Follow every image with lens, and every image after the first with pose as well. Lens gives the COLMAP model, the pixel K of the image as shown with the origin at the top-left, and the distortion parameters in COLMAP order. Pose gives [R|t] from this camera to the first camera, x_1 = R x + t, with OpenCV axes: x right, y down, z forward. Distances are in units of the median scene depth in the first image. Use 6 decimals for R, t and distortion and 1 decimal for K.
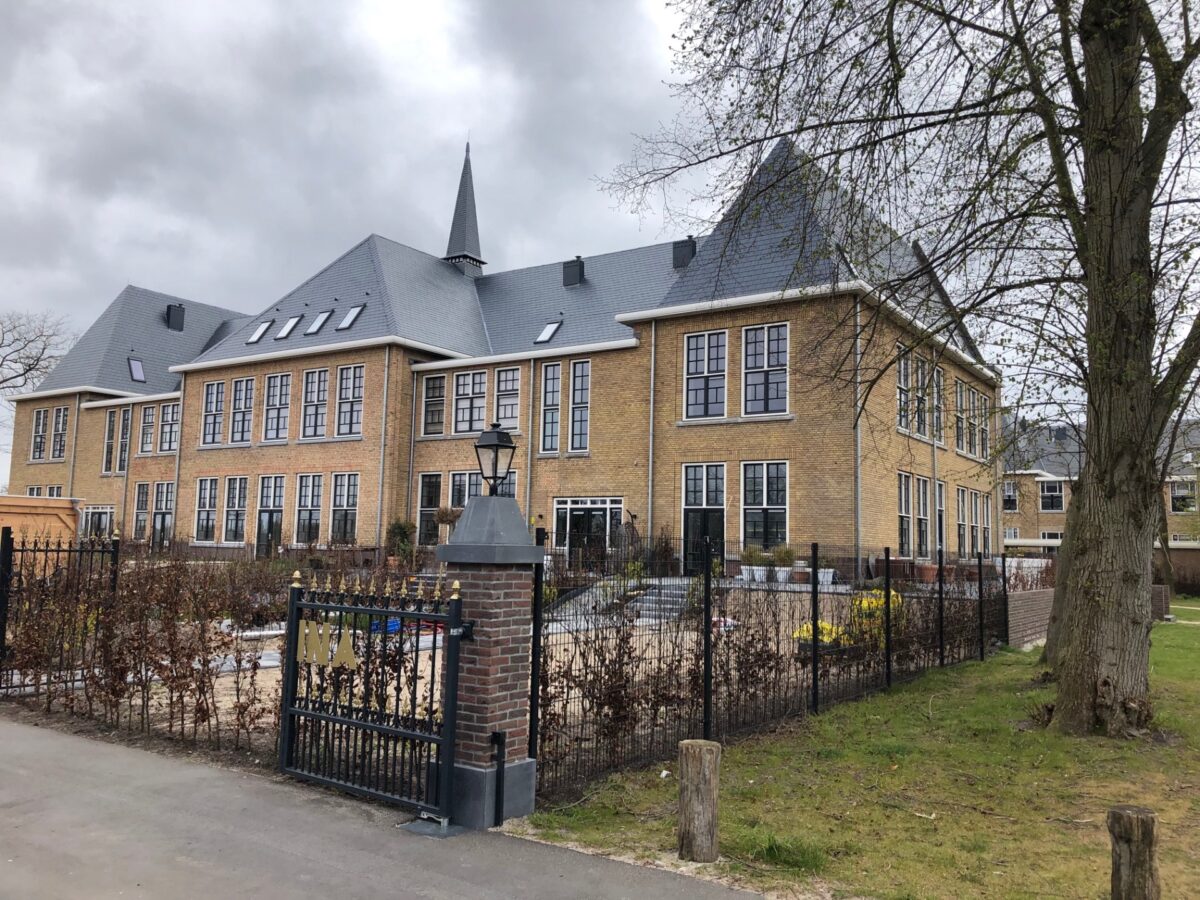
lens RADIAL K [[977.5, 0, 601.6], [0, 977.5, 428.6], [0, 0, 1]] dist [0.064591, -0.003491]
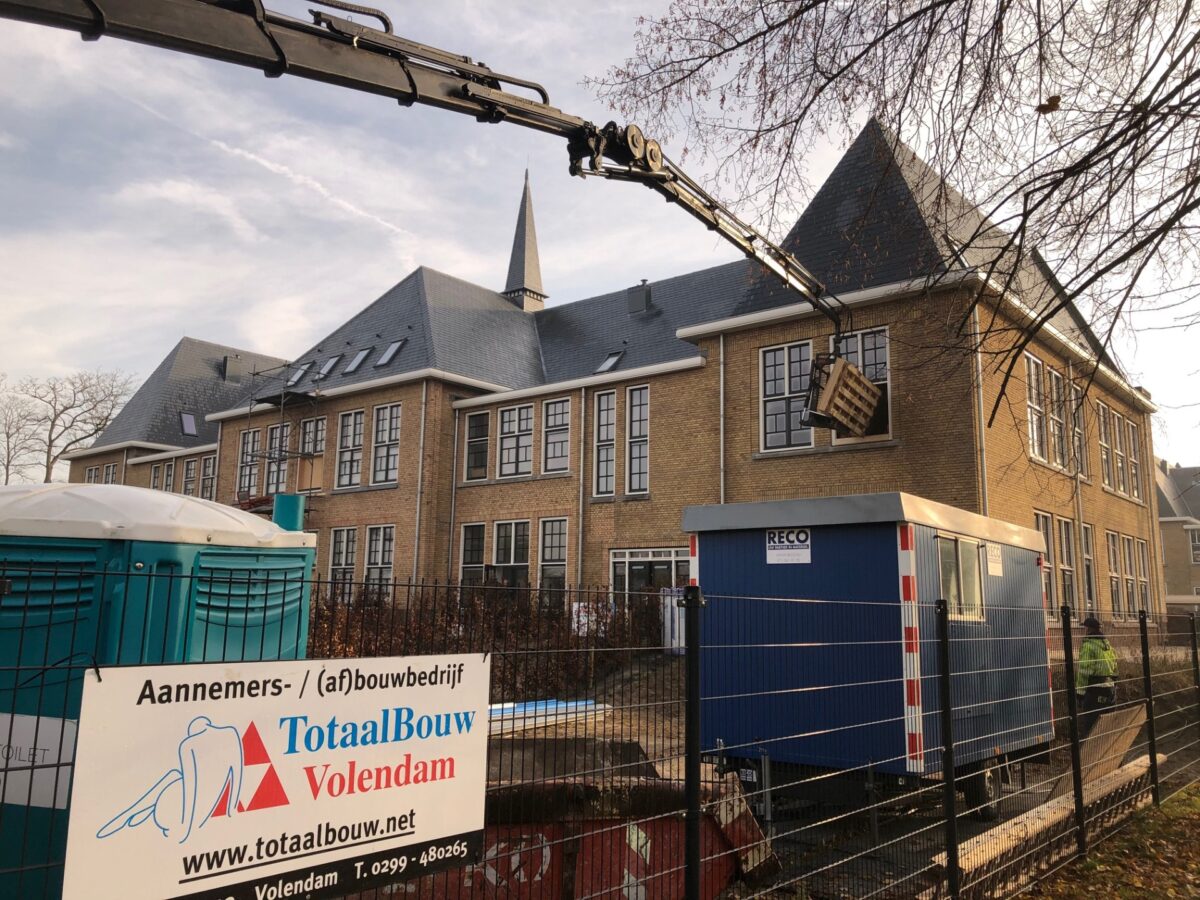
lens RADIAL K [[977.5, 0, 601.6], [0, 977.5, 428.6], [0, 0, 1]] dist [0.064591, -0.003491]
pose [[0.994909, -0.026743, -0.097161, 0.026566], [0.021085, 0.998047, -0.058801, 0.014905], [0.098544, 0.056453, 0.993530, 0.144396]]
